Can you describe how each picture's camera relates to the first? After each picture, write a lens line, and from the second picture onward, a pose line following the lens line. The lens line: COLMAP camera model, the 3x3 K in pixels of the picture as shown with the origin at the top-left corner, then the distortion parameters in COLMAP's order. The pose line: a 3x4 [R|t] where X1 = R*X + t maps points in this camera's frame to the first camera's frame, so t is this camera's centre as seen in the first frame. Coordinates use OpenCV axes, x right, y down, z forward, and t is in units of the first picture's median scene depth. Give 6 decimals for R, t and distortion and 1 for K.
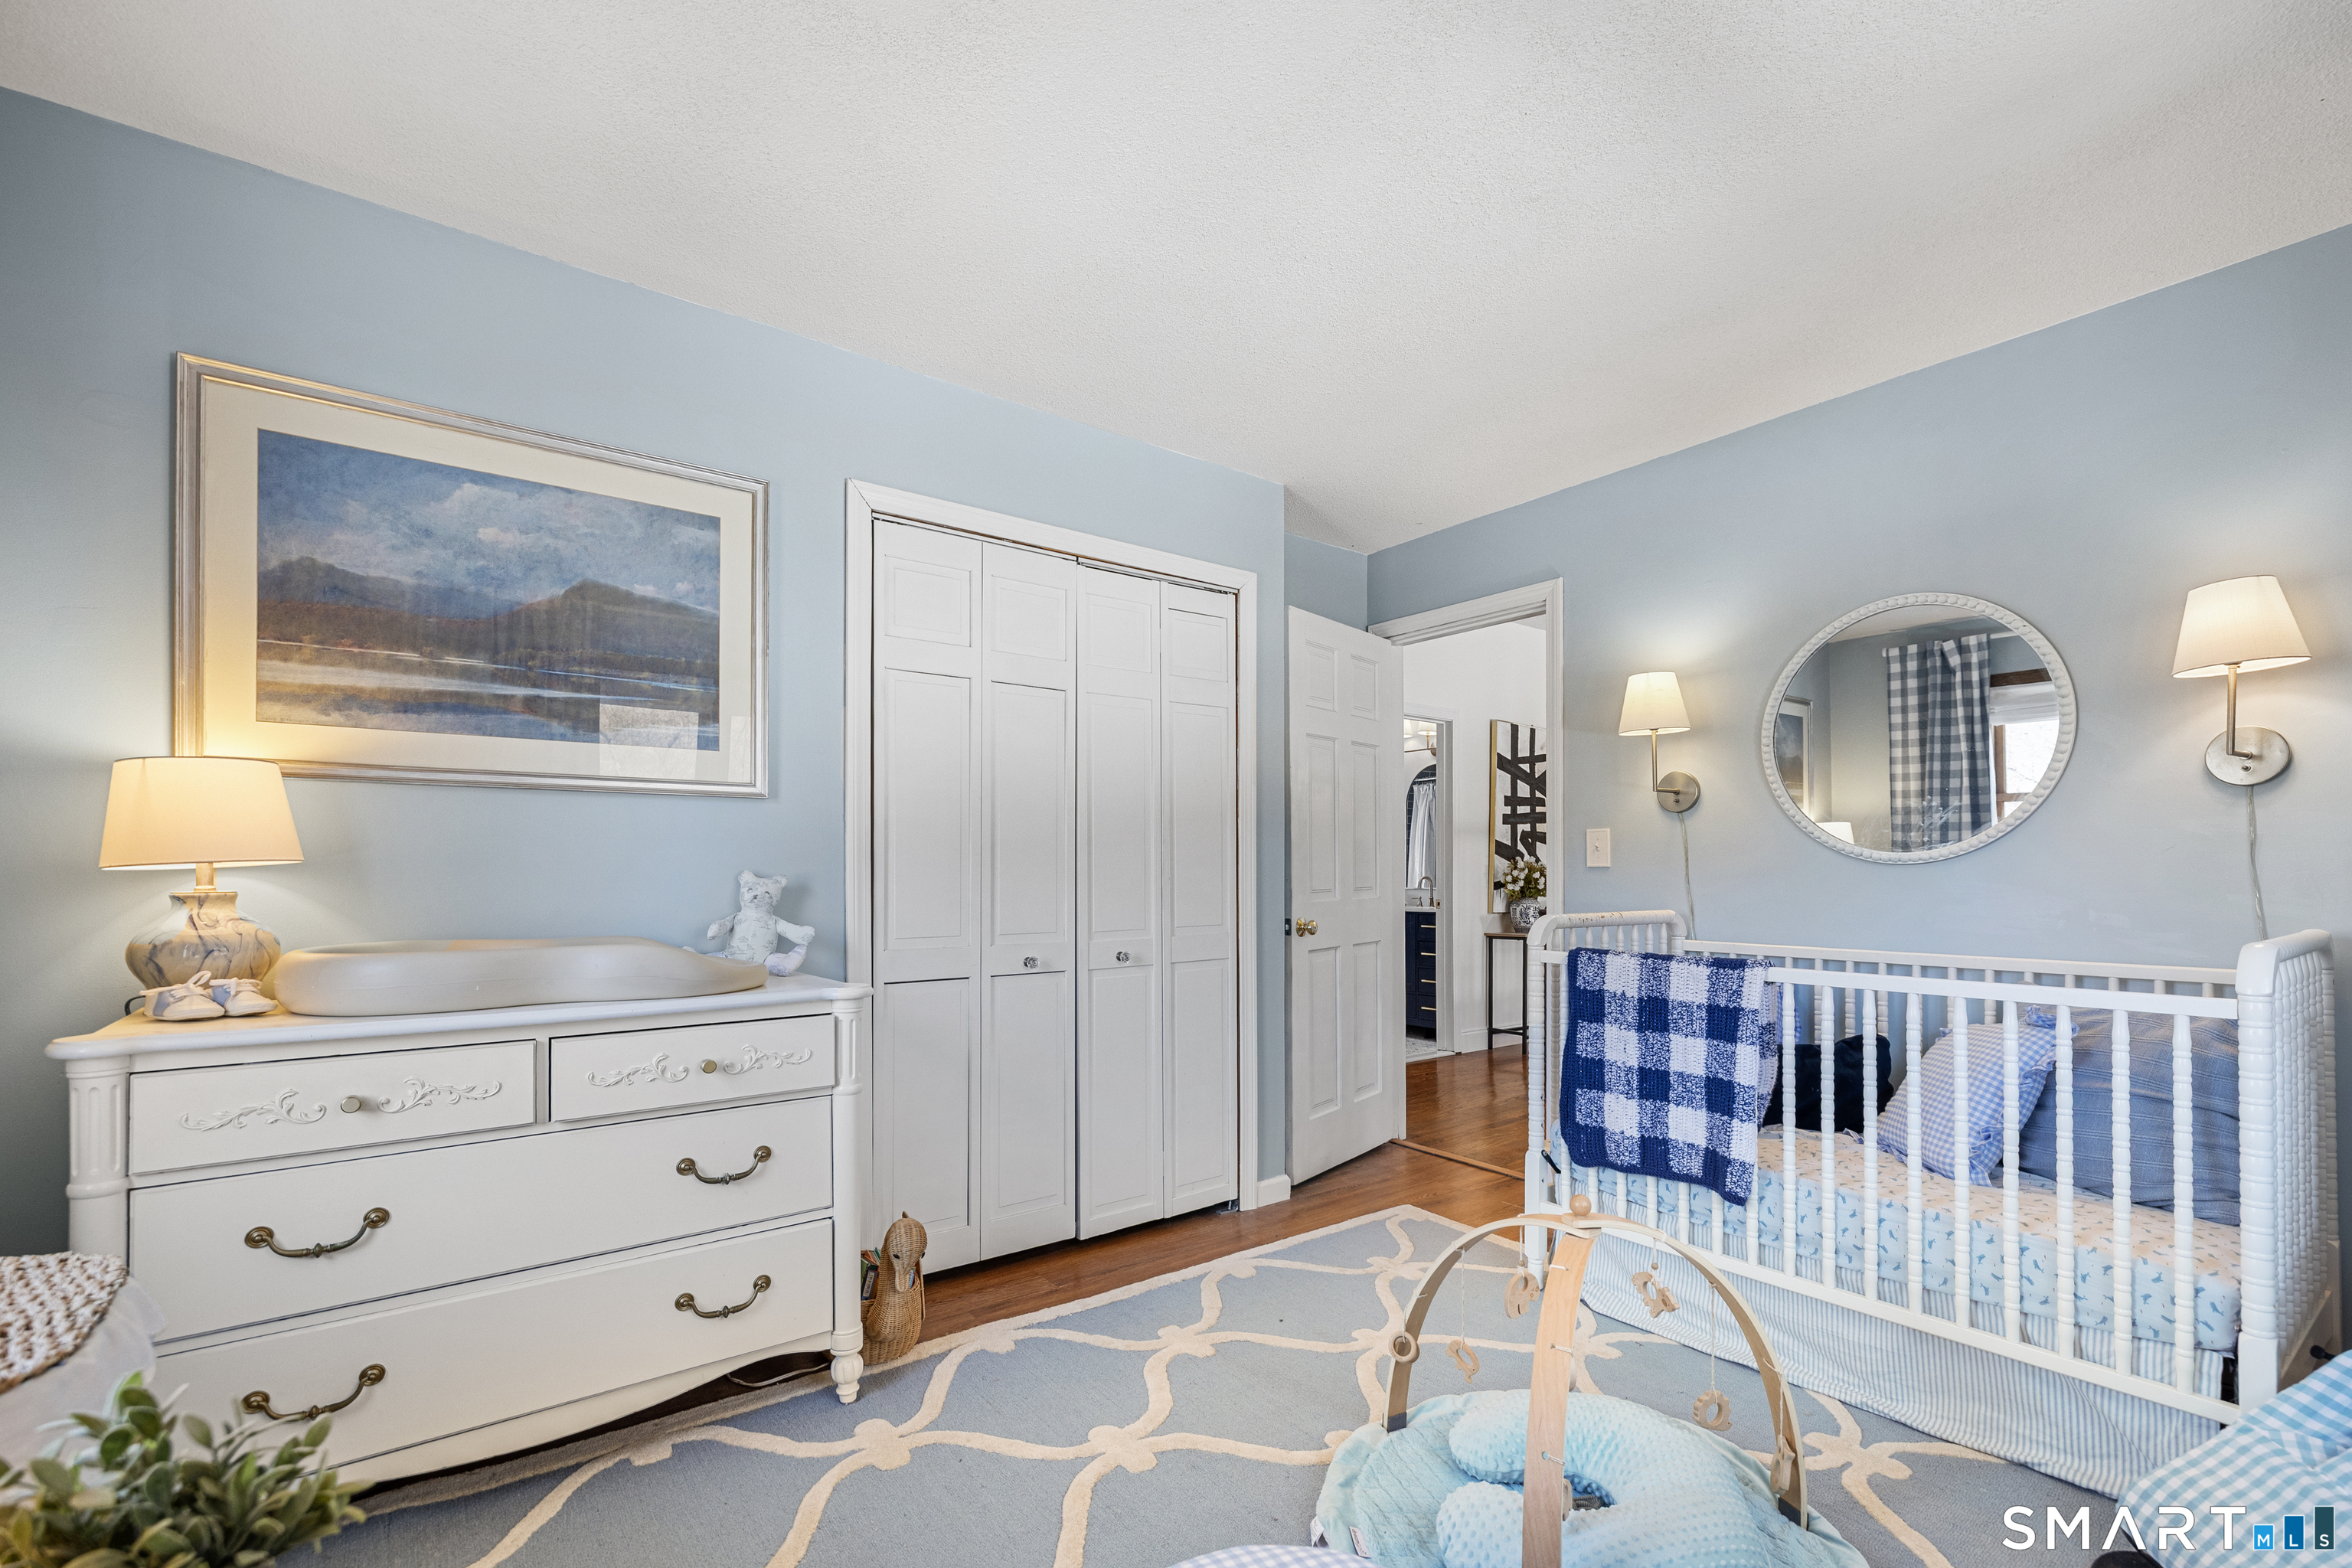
lens RADIAL K [[1002.2, 0, 1179.5], [0, 1002.2, 857.9], [0, 0, 1]] dist [-0.000674, 0.000027]
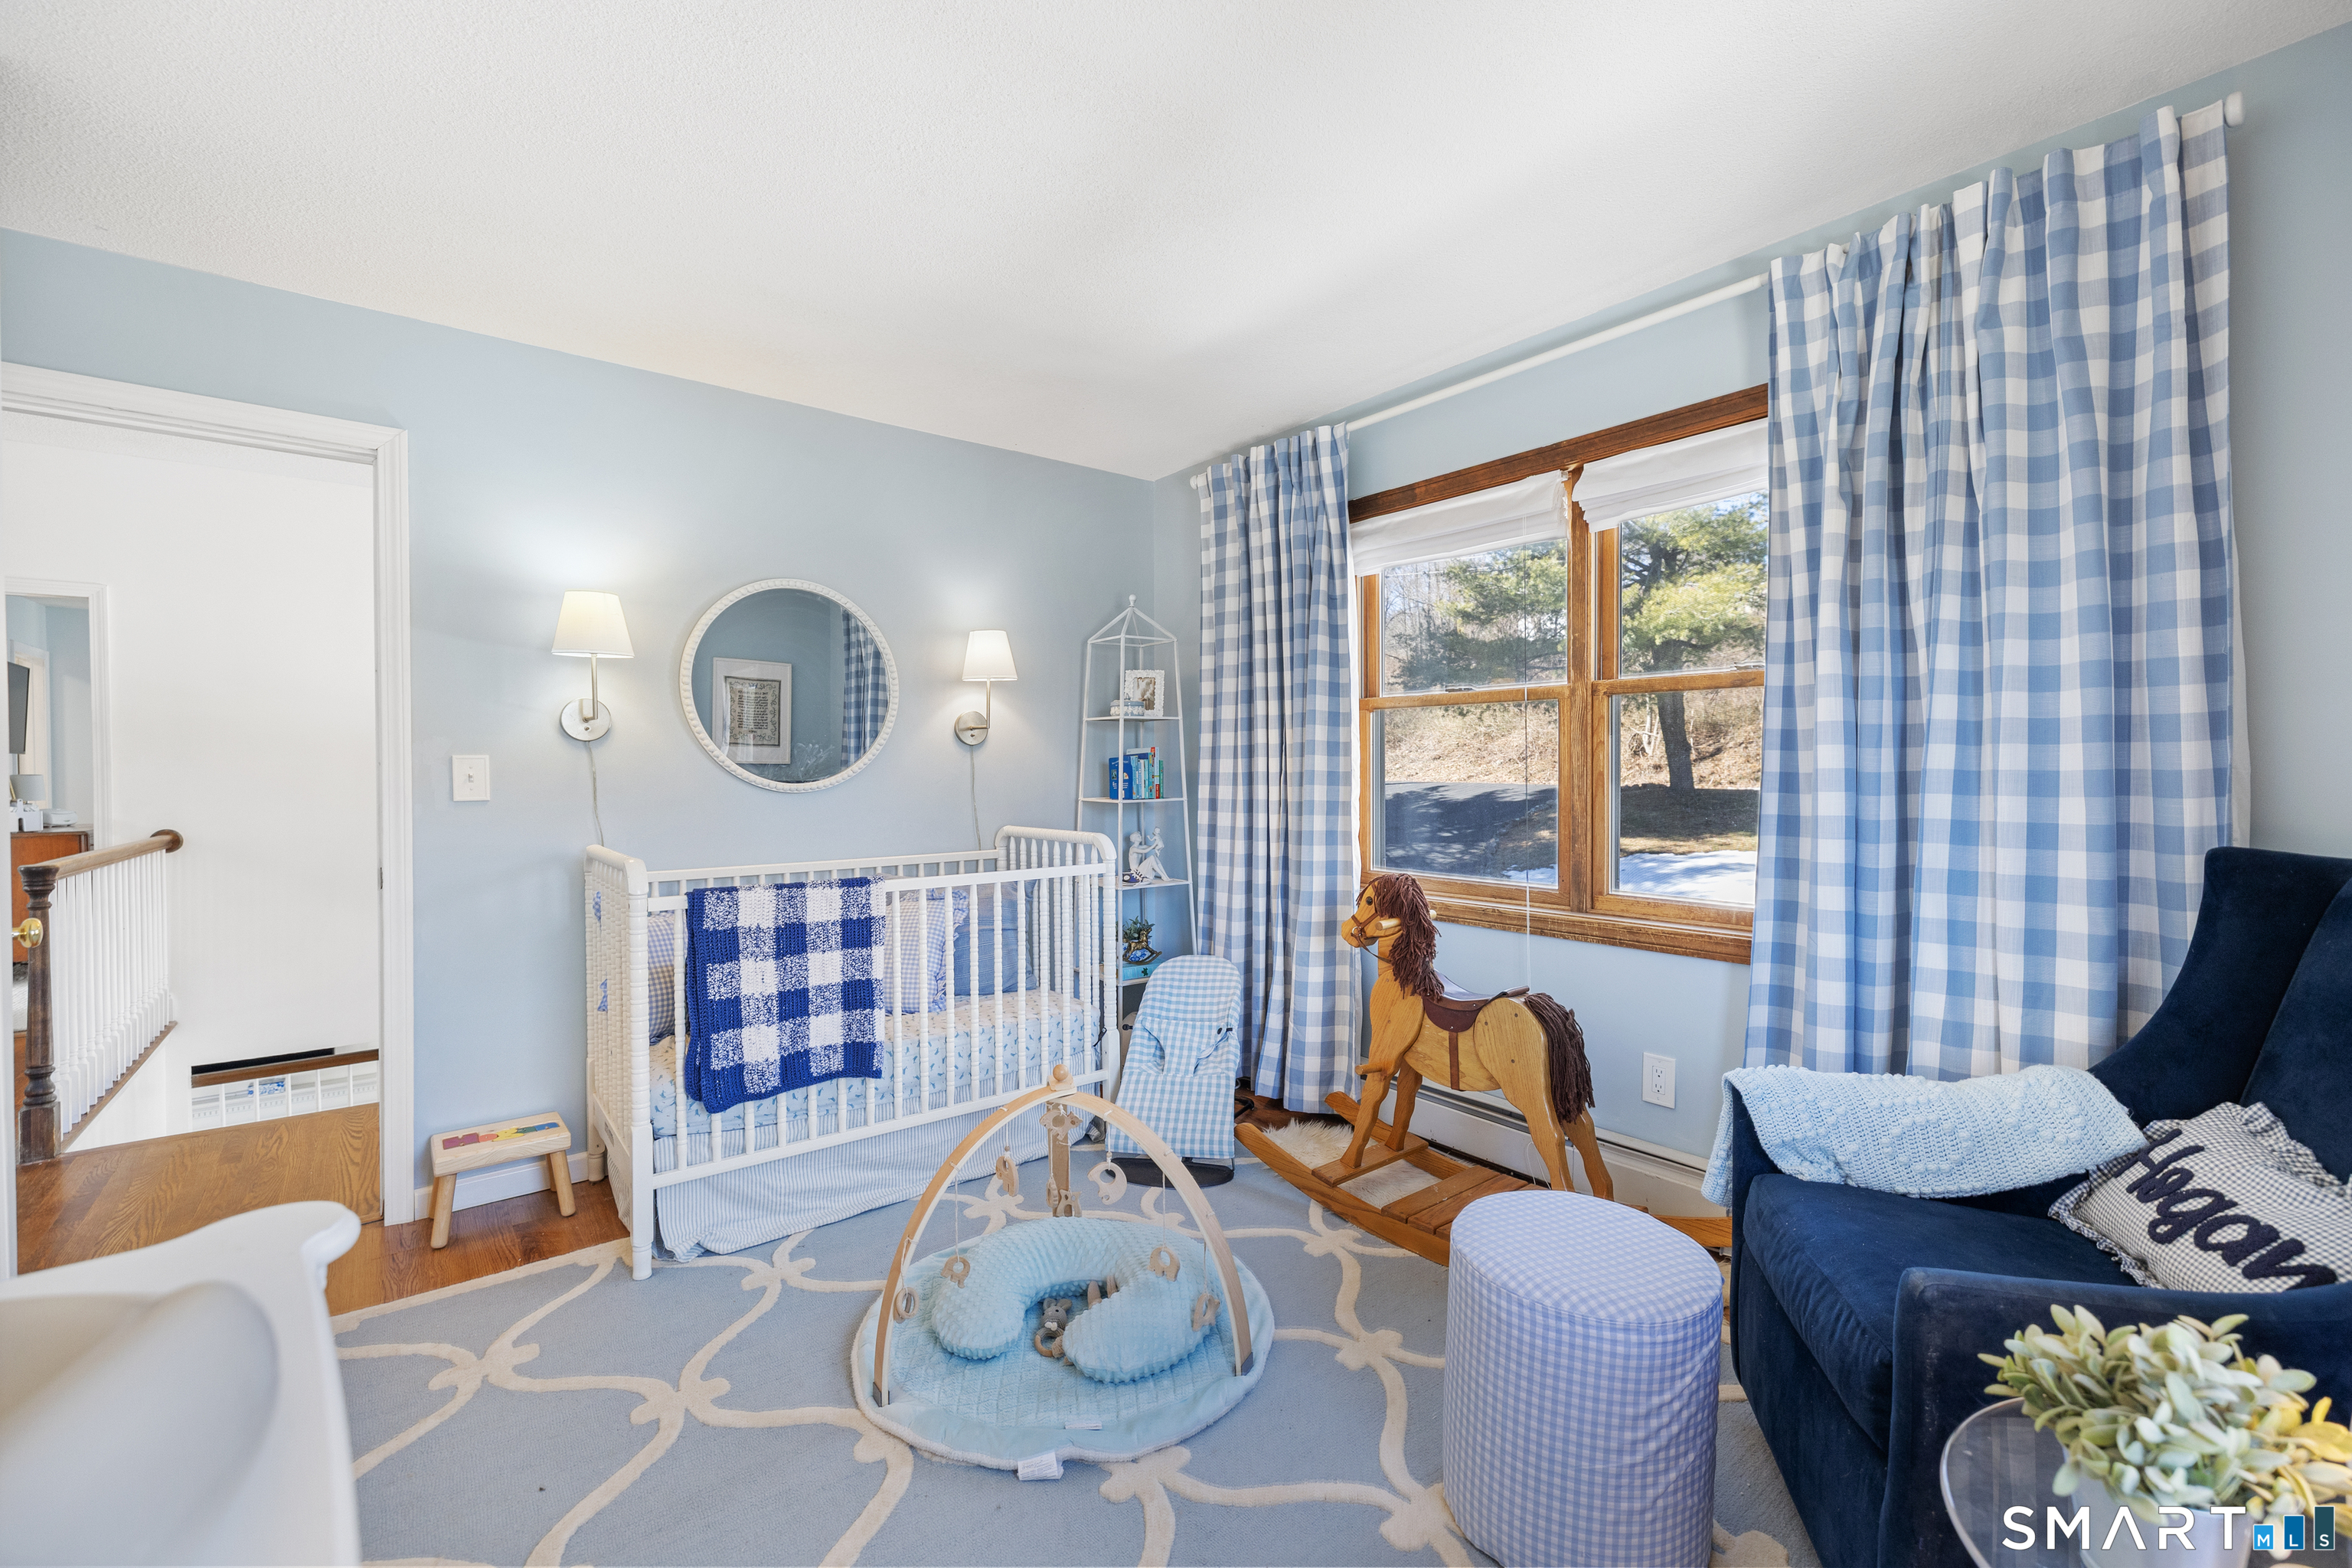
lens RADIAL K [[1010.6, 0, 1176.0], [0, 1010.6, 784.0], [0, 0, 1]] dist [-0.001854, 0.000108]
pose [[-0.032251, -0.013470, 0.999389, -0.621552], [-0.005131, 0.999898, 0.013311, -0.027315], [-0.999467, -0.004699, -0.032317, 0.624164]]
